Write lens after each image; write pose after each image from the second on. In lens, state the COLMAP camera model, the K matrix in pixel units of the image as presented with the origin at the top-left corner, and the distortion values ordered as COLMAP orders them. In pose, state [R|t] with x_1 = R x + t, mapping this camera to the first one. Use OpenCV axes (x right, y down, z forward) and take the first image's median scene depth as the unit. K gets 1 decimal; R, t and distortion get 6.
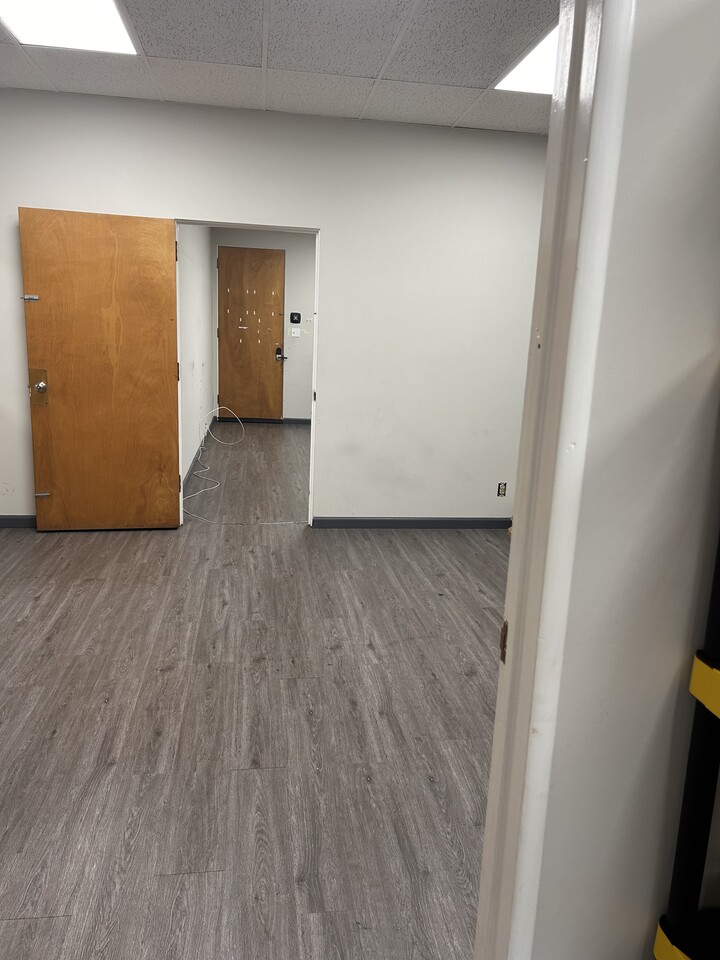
lens RADIAL K [[723.8, 0, 361.9], [0, 723.8, 479.9], [0, 0, 1]] dist [0.037474, -0.040546]
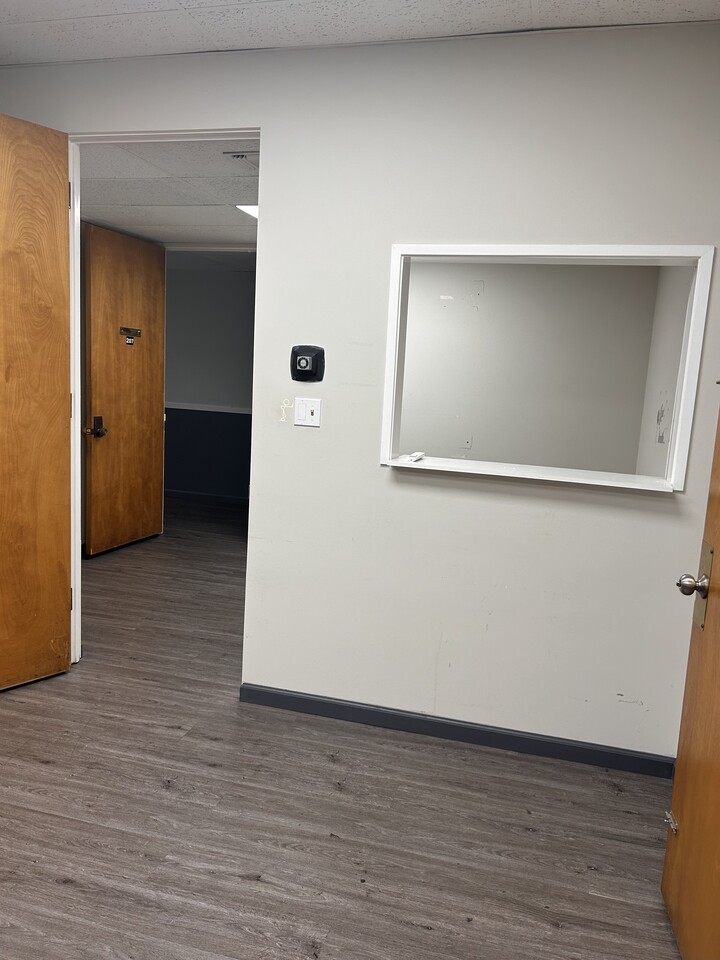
lens RADIAL K [[723.8, 0, 361.5], [0, 723.8, 481.1], [0, 0, 1]] dist [0.037474, -0.040546]
pose [[-0.393645, 0.070394, -0.916563, 0.021031], [-0.262538, 0.946927, 0.185481, -0.264157], [0.880975, 0.313646, -0.354272, 1.207220]]
